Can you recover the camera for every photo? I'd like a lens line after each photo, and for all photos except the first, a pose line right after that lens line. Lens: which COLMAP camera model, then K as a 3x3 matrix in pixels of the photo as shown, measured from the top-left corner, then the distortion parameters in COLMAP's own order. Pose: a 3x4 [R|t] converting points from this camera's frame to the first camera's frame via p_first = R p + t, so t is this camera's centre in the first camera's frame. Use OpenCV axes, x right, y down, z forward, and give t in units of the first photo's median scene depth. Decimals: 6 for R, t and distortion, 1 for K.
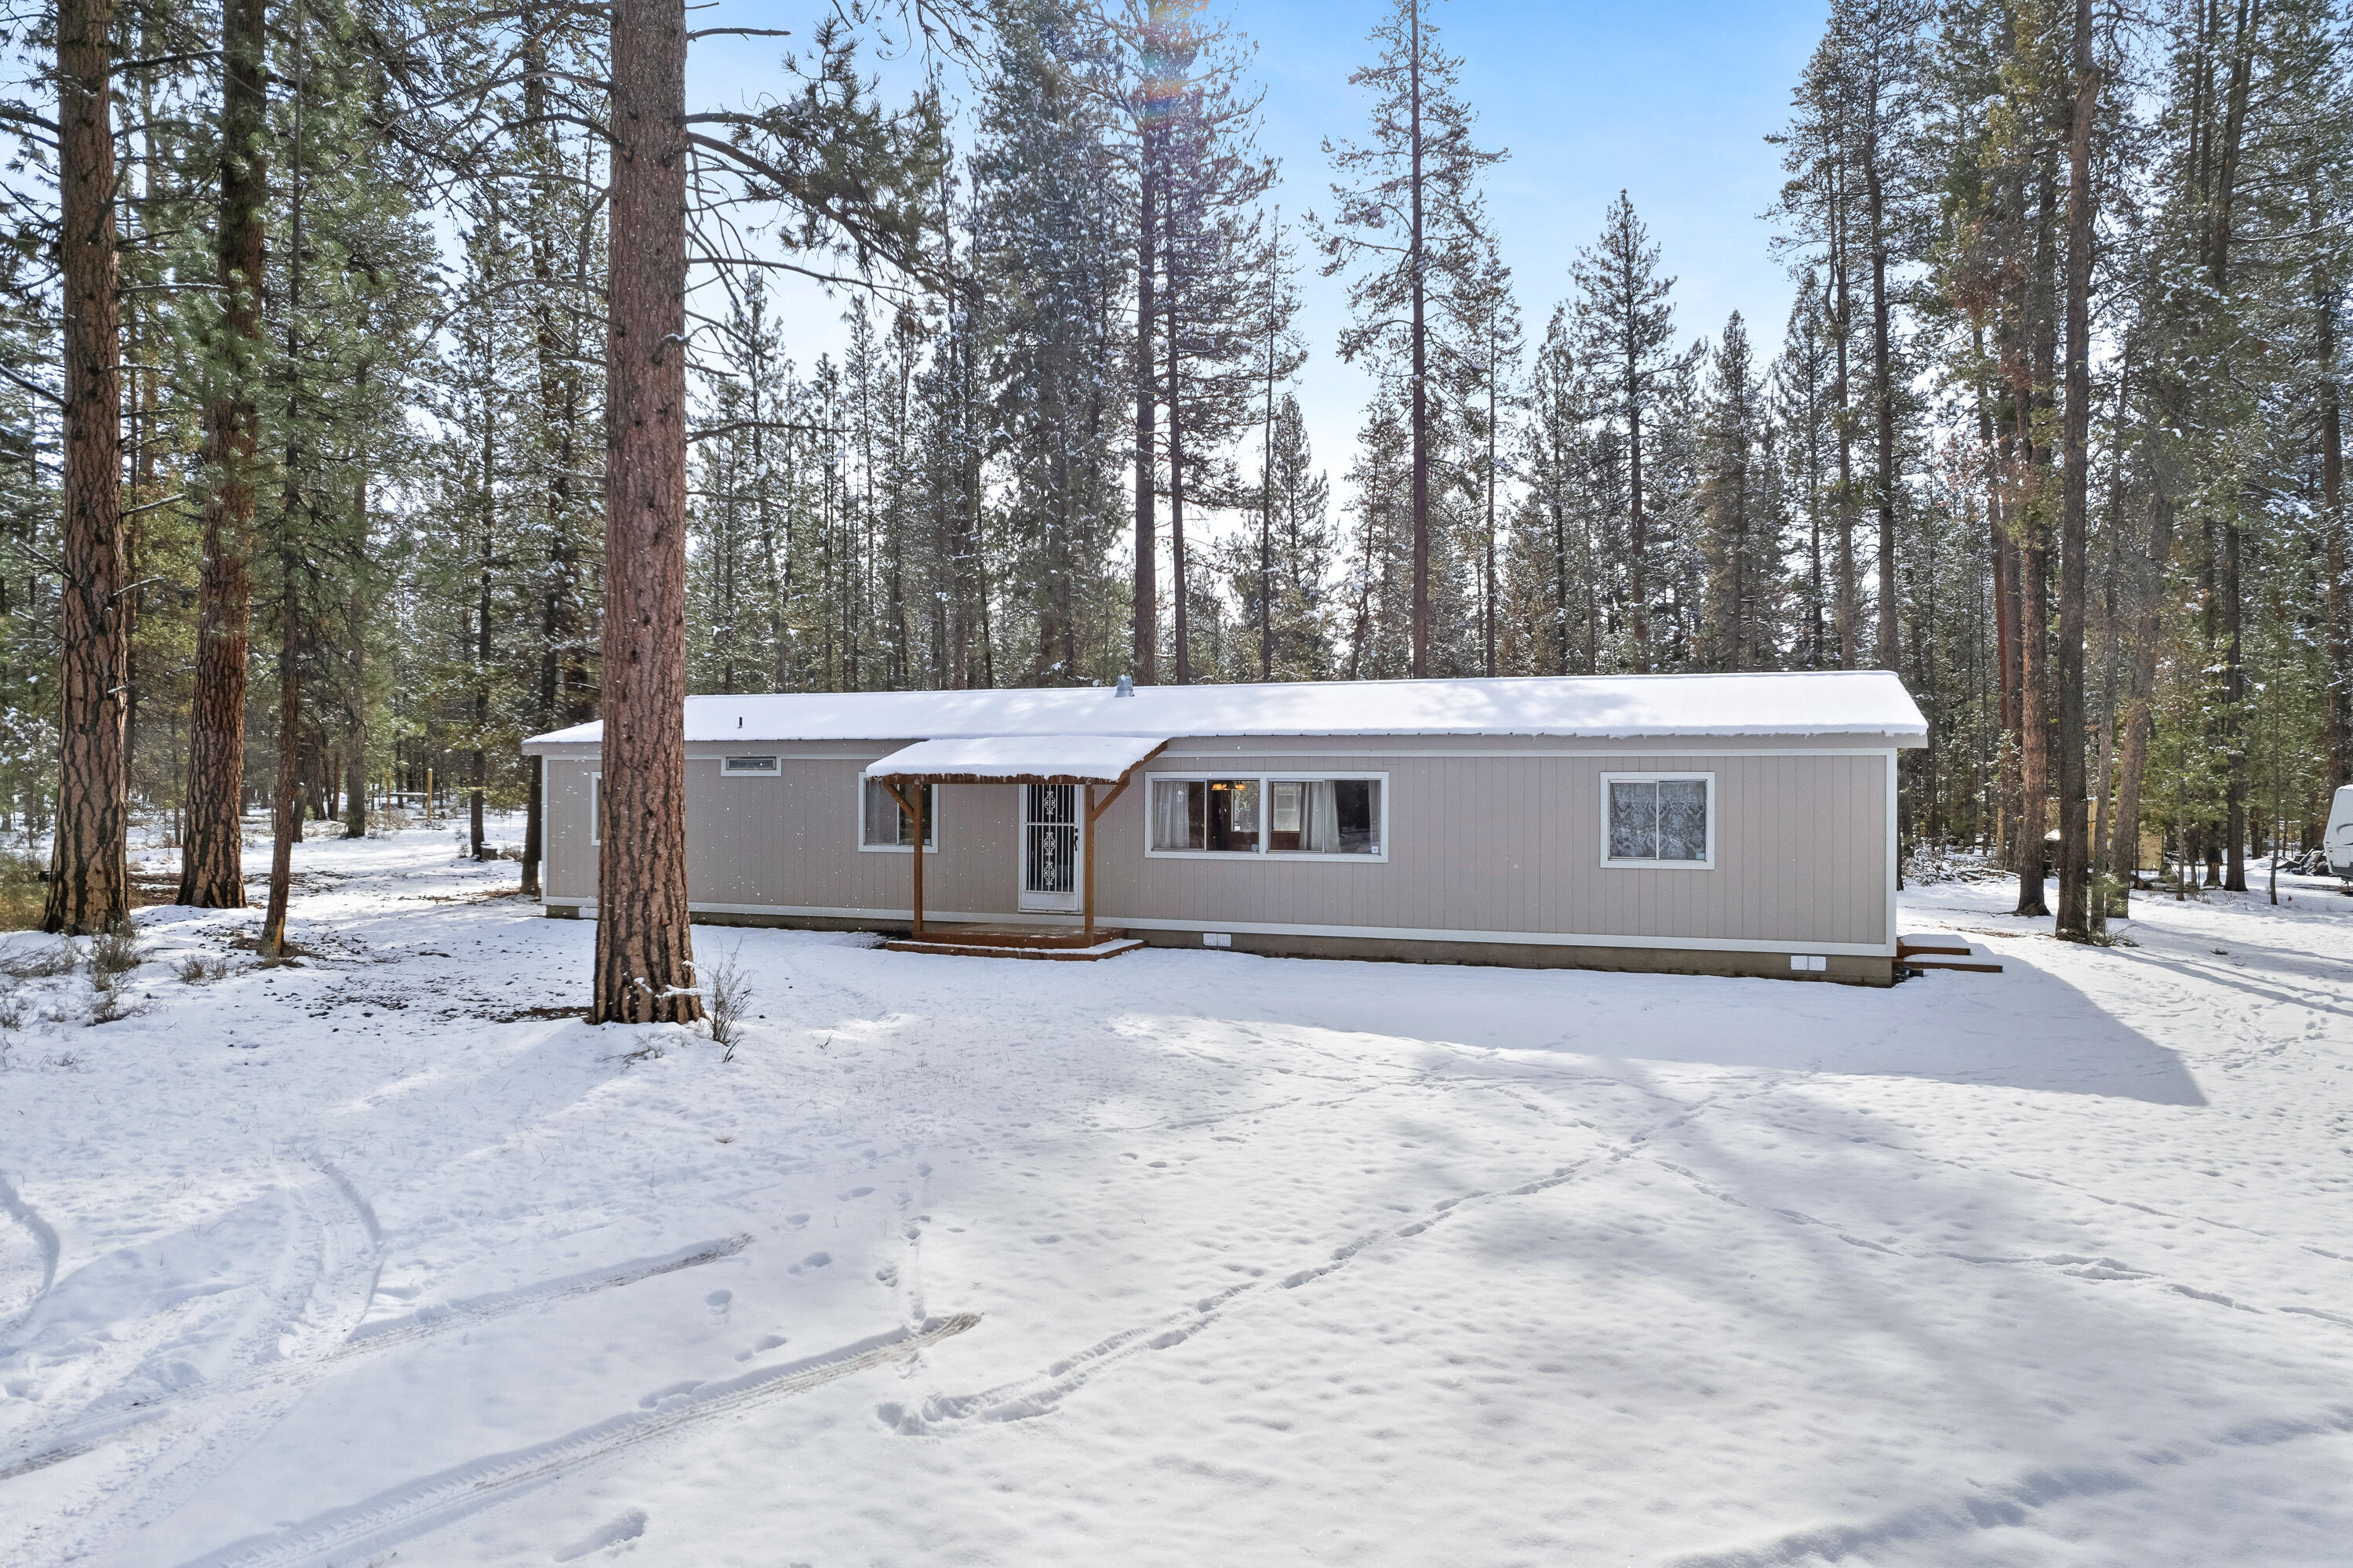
lens RADIAL K [[1495.9, 0, 1176.5], [0, 1495.9, 784.0], [0, 0, 1]] dist [-0.016071, -0.001897]
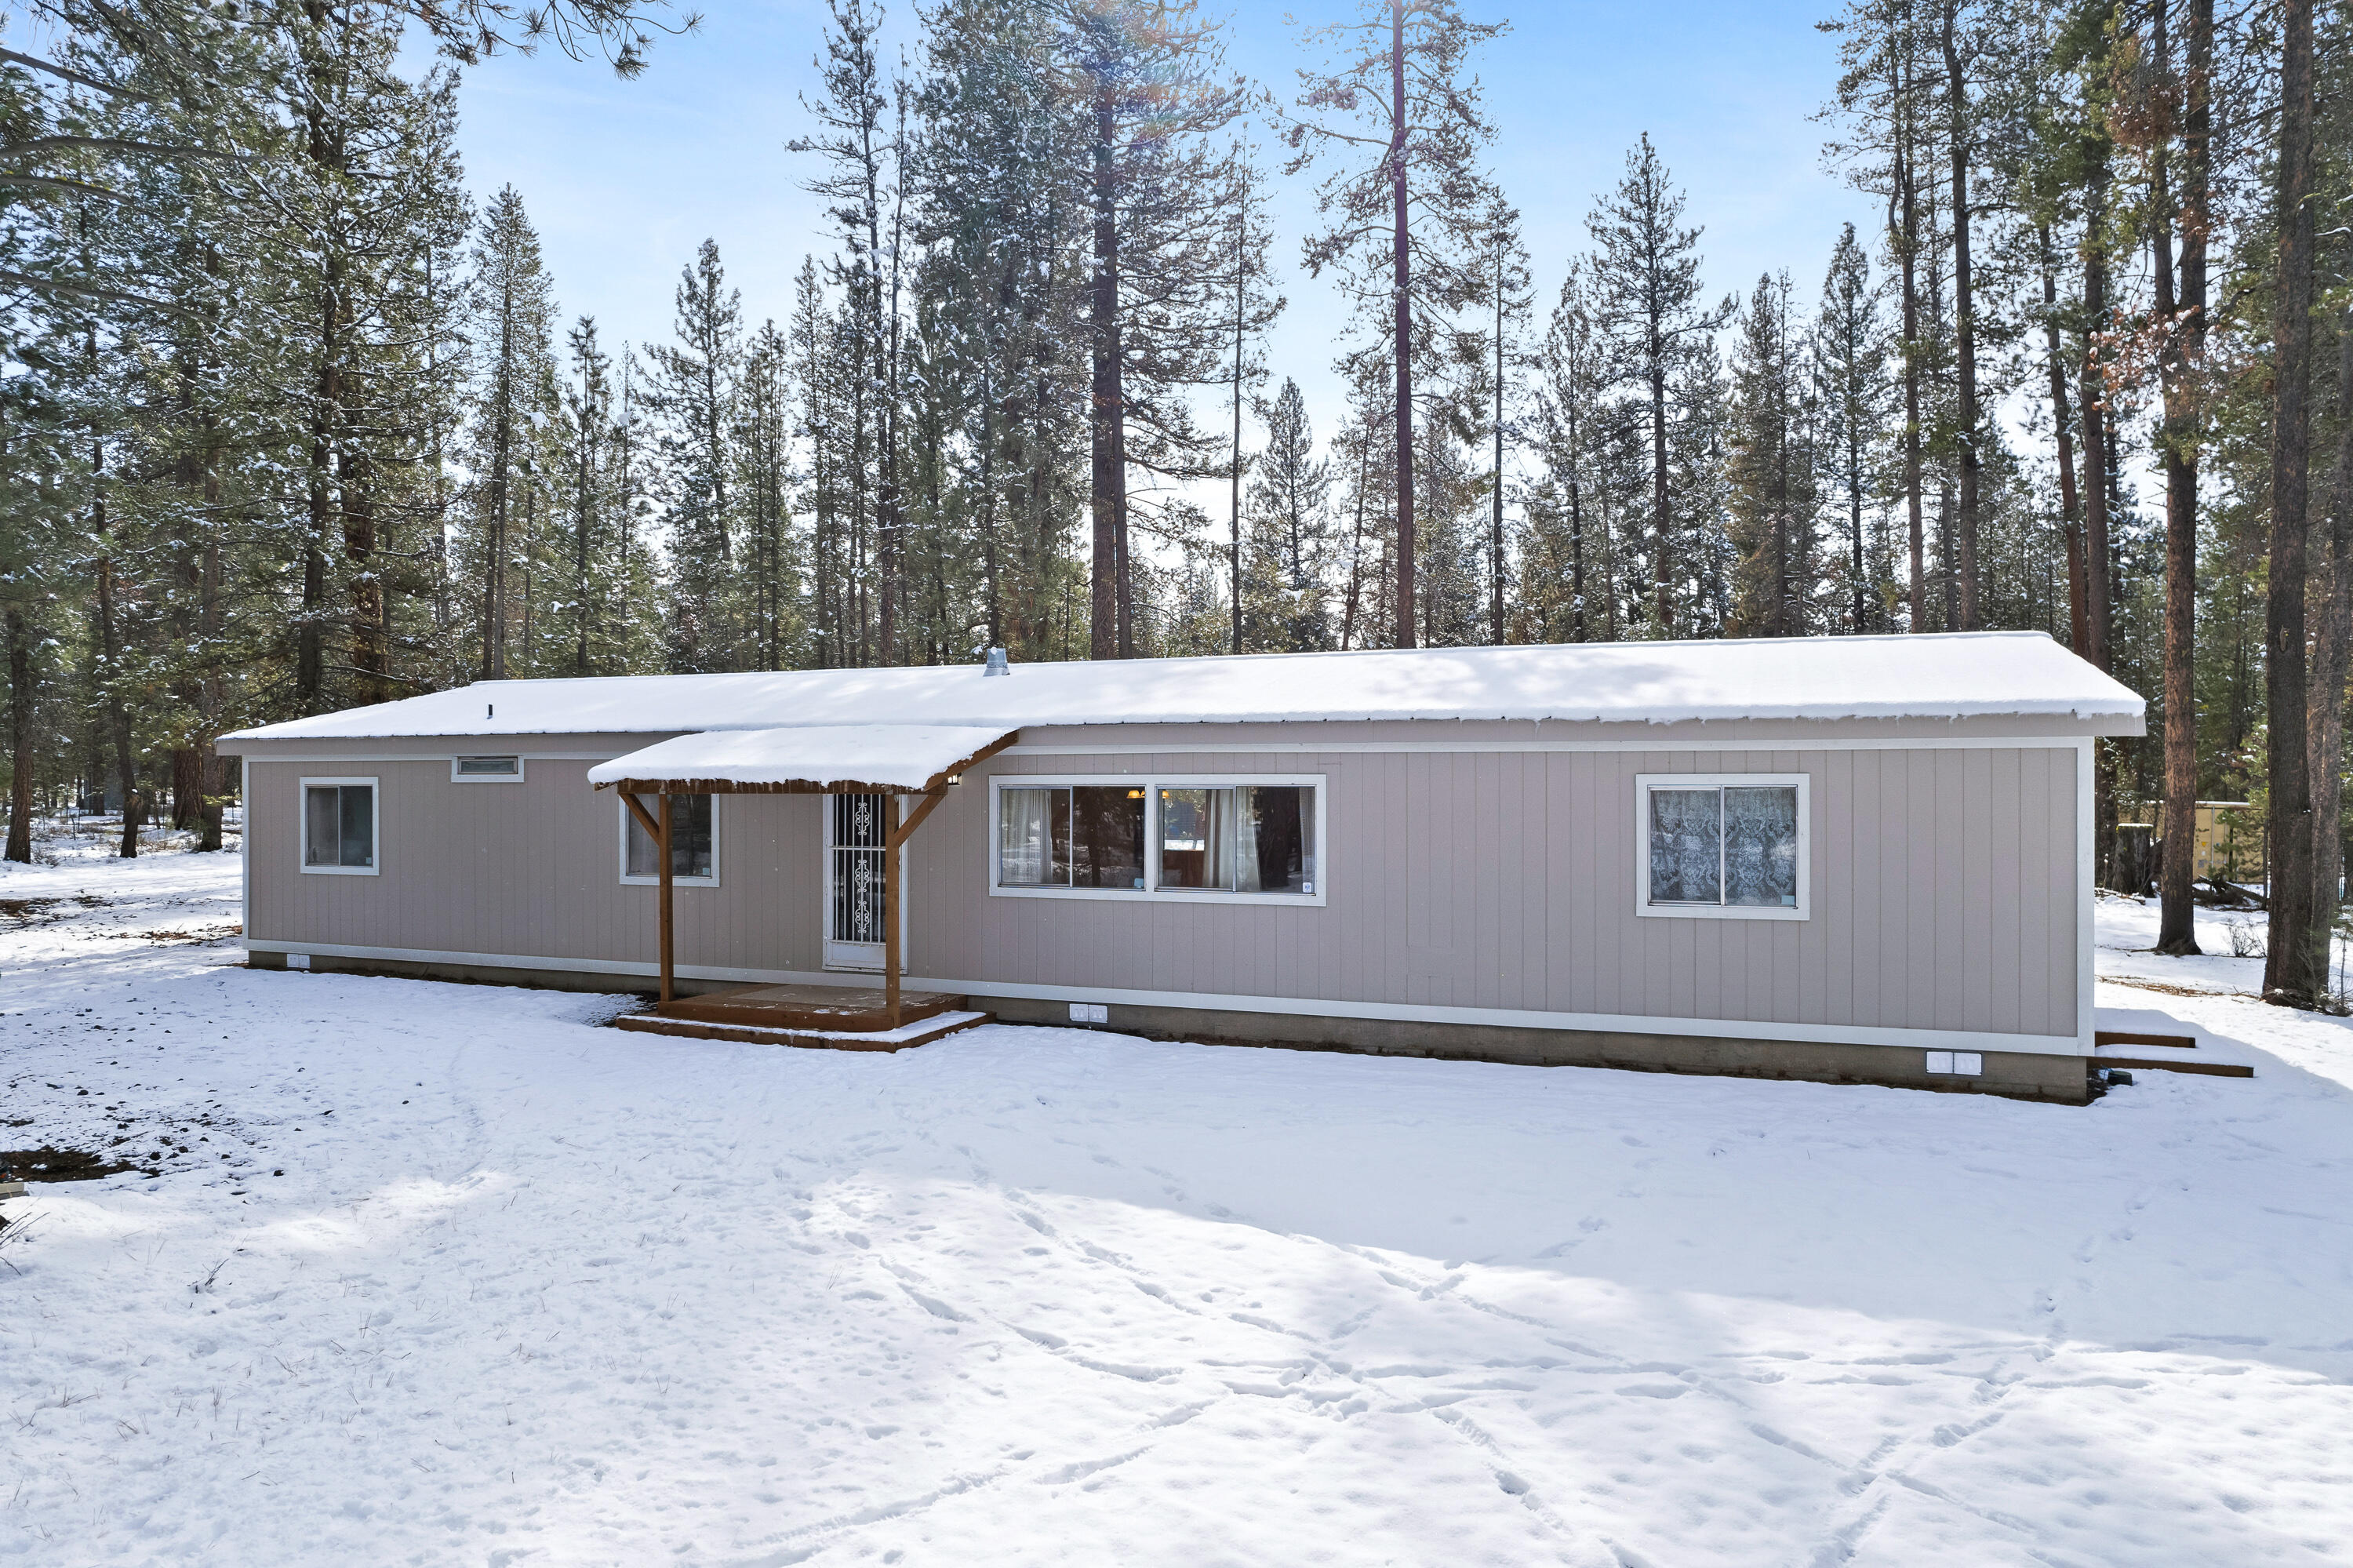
lens RADIAL K [[1471.7, 0, 1171.0], [0, 1471.7, 775.0], [0, 0, 1]] dist [-0.035355, 0.036913]
pose [[0.999811, -0.002506, -0.019305, 0.035821], [0.002360, 0.999969, -0.007565, -0.001309], [0.019323, 0.007518, 0.999785, 0.137623]]
